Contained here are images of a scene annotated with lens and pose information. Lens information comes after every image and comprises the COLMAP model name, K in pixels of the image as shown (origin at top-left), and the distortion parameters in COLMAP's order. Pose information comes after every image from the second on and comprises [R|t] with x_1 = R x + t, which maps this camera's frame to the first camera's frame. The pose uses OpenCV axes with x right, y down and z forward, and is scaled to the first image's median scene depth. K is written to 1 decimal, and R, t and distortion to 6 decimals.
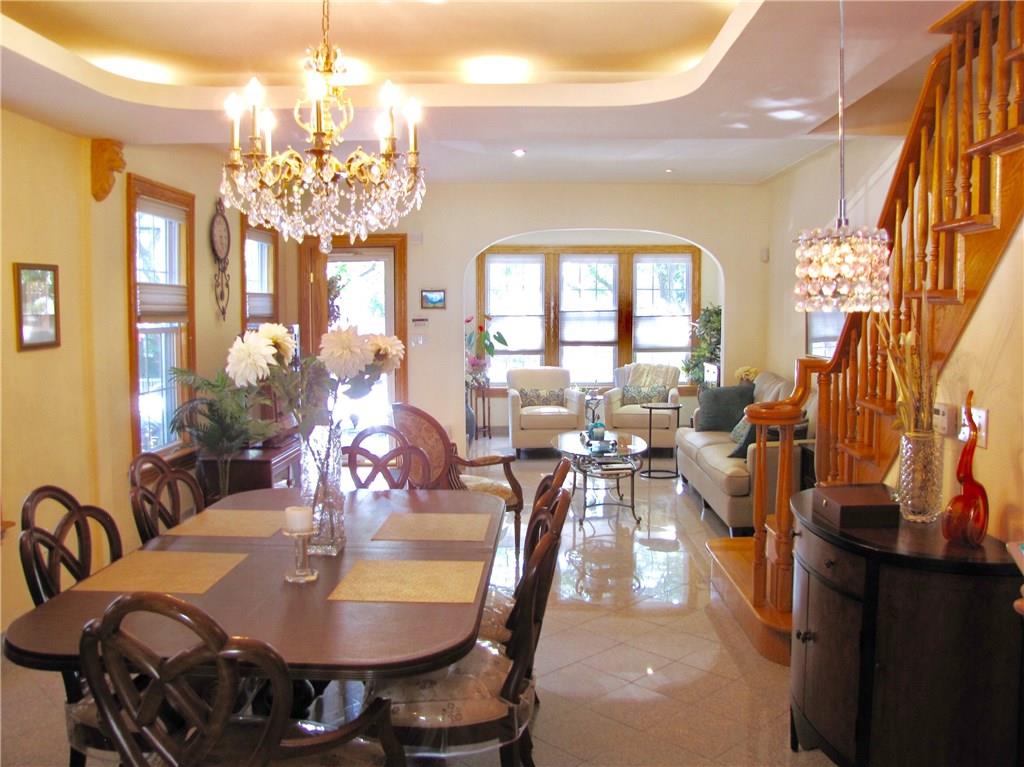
lens RADIAL K [[863.6, 0, 536.3], [0, 863.6, 366.4], [0, 0, 1]] dist [-0.176955, 0.151425]
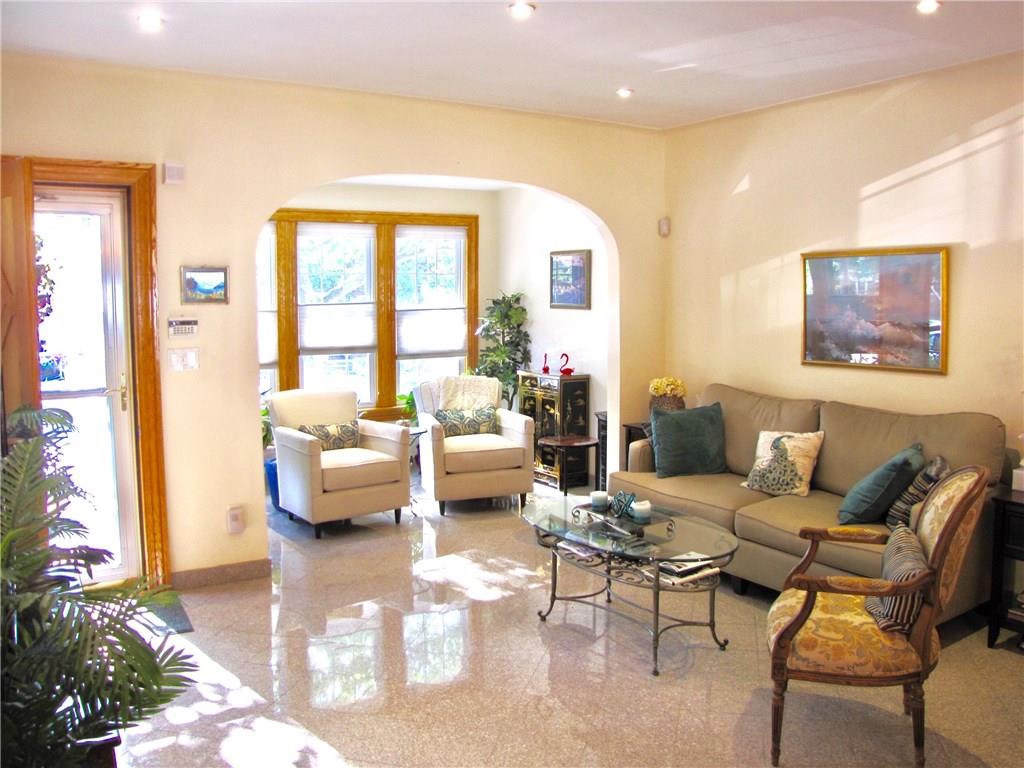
lens RADIAL K [[863.6, 0, 536.3], [0, 863.6, 366.9], [0, 0, 1]] dist [-0.176955, 0.151425]
pose [[0.843534, -0.045748, 0.535124, -0.187877], [0.040358, 0.998948, 0.021784, -0.022927], [-0.535558, 0.003221, 0.844492, 0.342104]]
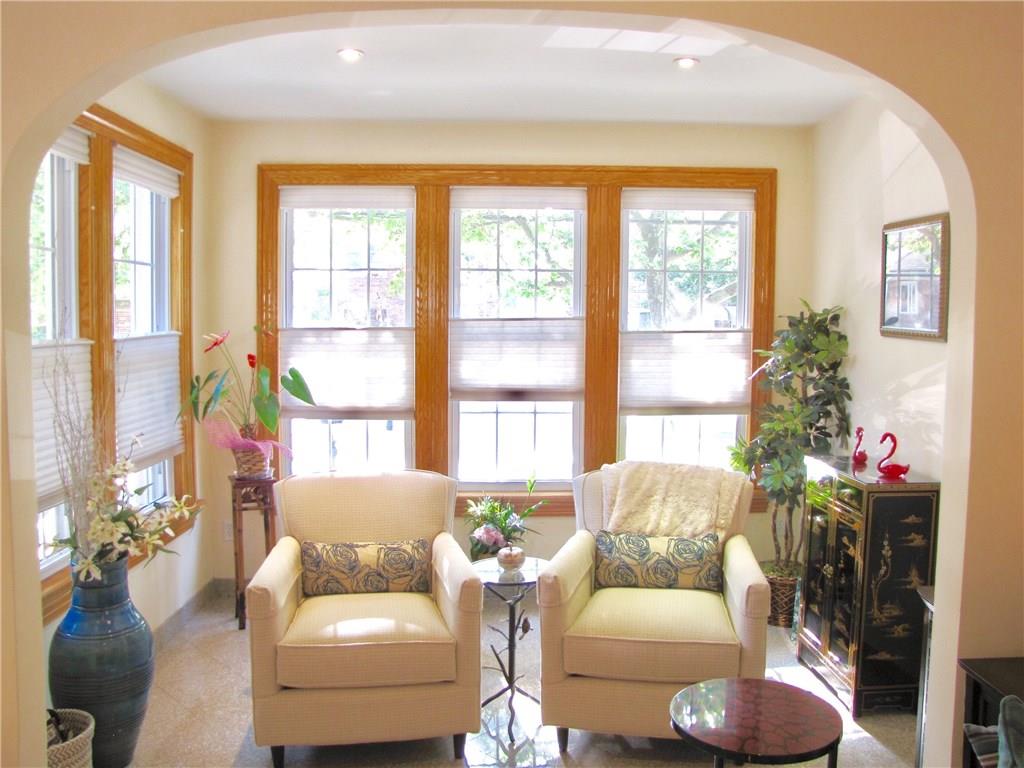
lens RADIAL K [[863.6, 0, 536.3], [0, 863.6, 366.9], [0, 0, 1]] dist [-0.176955, 0.151425]
pose [[0.999292, 0.007142, 0.036933, 0.057773], [-0.006962, 0.999963, -0.004981, -0.040455], [-0.036967, 0.004721, 0.999305, 0.601392]]
